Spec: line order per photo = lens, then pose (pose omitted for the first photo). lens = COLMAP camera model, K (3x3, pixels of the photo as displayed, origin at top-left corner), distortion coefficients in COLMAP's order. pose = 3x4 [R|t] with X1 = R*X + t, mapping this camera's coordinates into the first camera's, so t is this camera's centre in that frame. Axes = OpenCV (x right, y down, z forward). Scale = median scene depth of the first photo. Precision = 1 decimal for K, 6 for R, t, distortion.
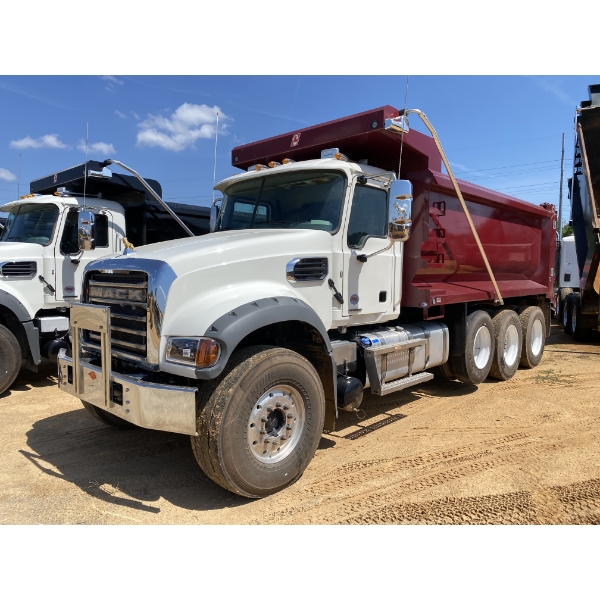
lens RADIAL K [[469.6, 0, 300.0], [0, 469.6, 300.0], [0, 0, 1]] dist [-0.009065, 0.002879]
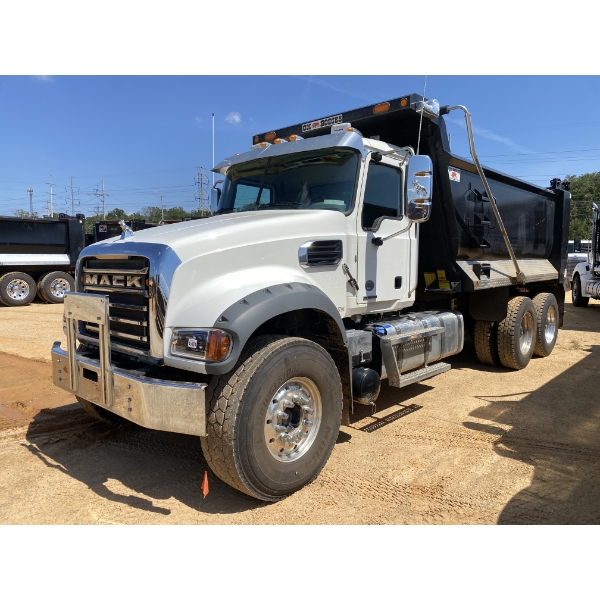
lens RADIAL K [[468.8, 0, 302.4], [0, 468.8, 306.0], [0, 0, 1]] dist [0.001301, -0.002060]
pose [[0.999877, -0.009116, 0.012747, -0.033473], [0.008619, 0.999221, 0.038503, 0.002610], [-0.013088, -0.038389, 0.999177, 0.071967]]
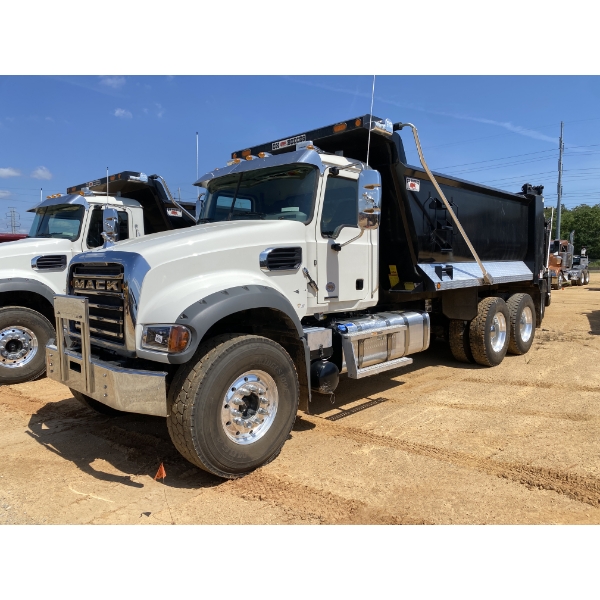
lens RADIAL K [[469.6, 0, 300.0], [0, 469.6, 300.0], [0, 0, 1]] dist [-0.009065, 0.002879]
pose [[0.999732, -0.017822, -0.014763, 0.071884], [0.018076, 0.999688, 0.017243, 0.008832], [0.014451, -0.017505, 0.999742, -0.040963]]
